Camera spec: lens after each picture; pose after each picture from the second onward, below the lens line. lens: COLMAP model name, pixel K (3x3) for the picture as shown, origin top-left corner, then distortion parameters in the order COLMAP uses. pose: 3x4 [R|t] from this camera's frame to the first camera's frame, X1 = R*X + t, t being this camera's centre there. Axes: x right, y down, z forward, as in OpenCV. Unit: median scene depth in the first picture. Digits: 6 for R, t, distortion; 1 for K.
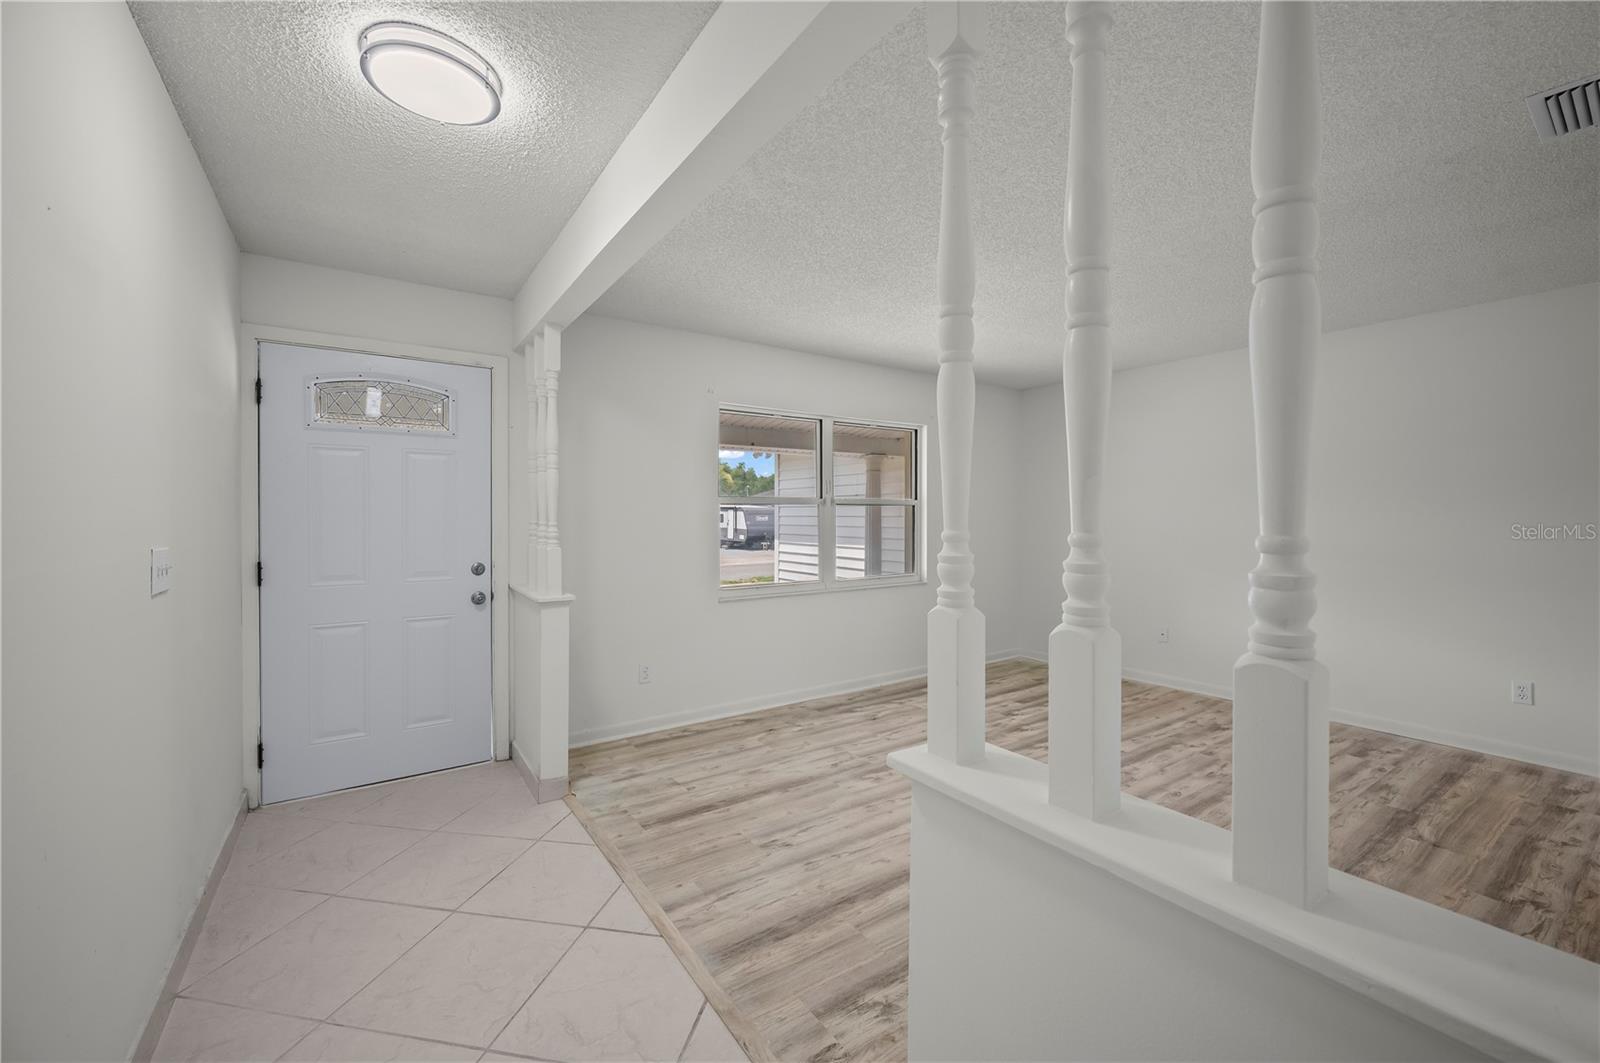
lens RADIAL K [[636.0, 0, 795.4], [0, 636.0, 523.9], [0, 0, 1]] dist [-0.000697, 0.000687]
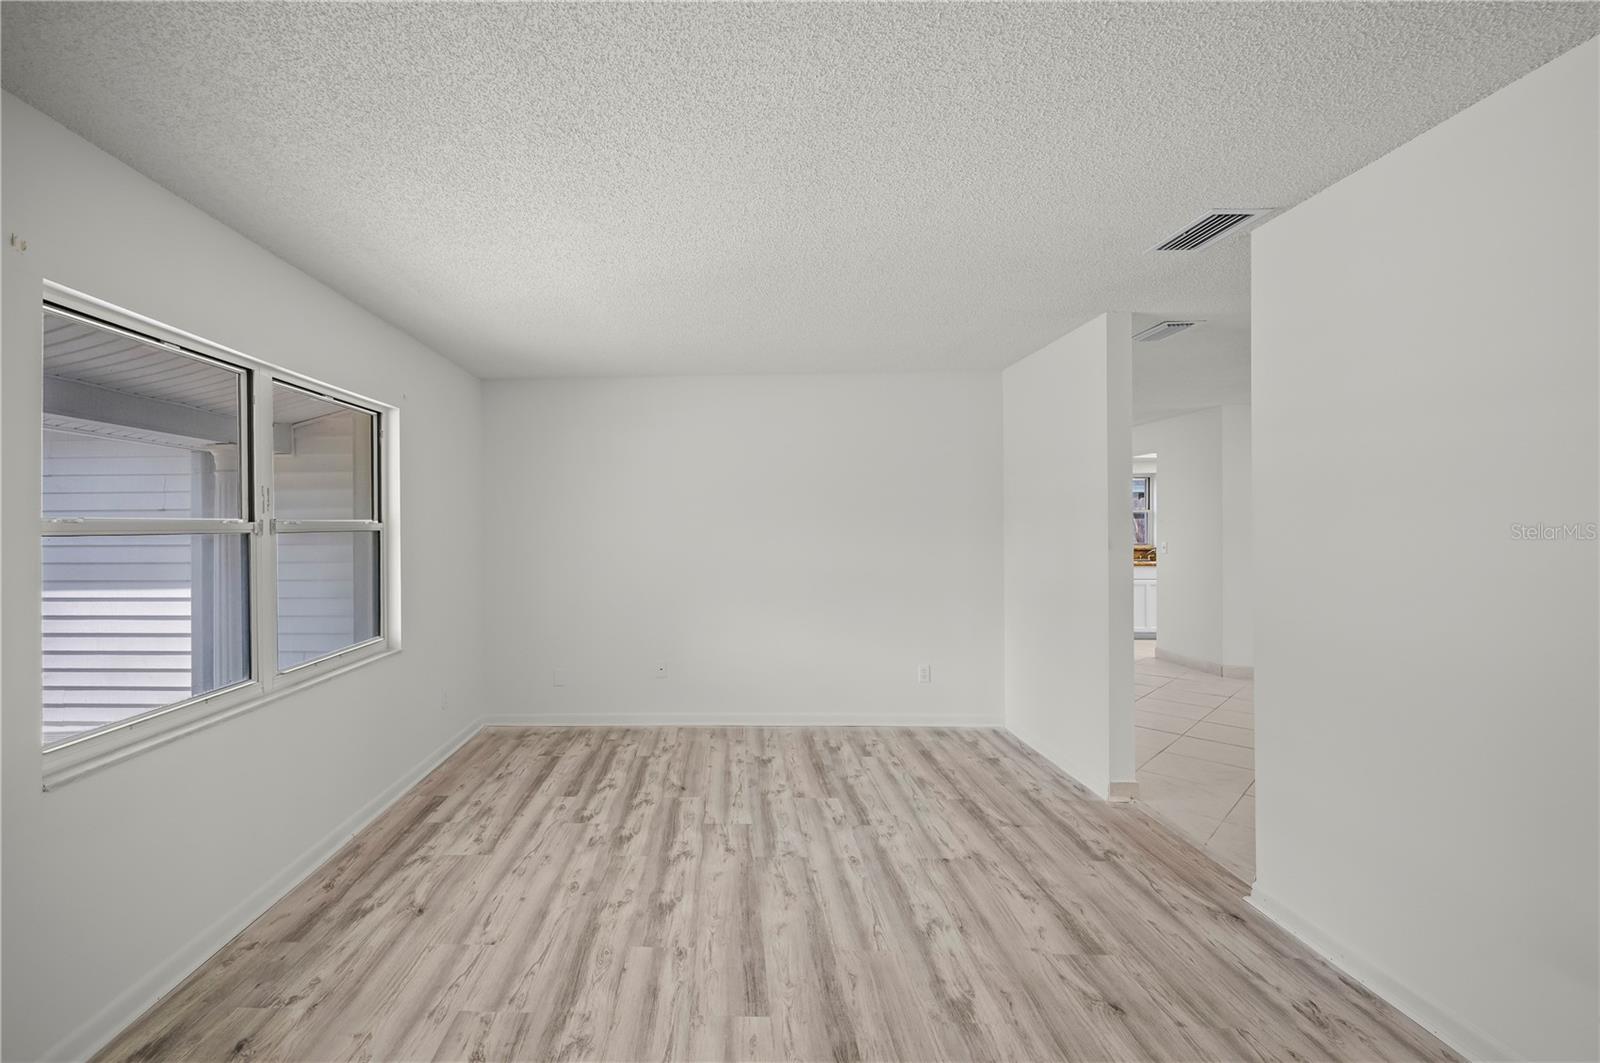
lens RADIAL K [[674.9, 0, 690.4], [0, 674.9, 530.8], [0, 0, 1]] dist [-0.001854, 0.000029]
pose [[0.605292, -0.008942, 0.795953, -0.237034], [0.018401, 0.999827, -0.002760, -0.032207], [-0.795791, 0.016317, 0.605352, 0.496084]]
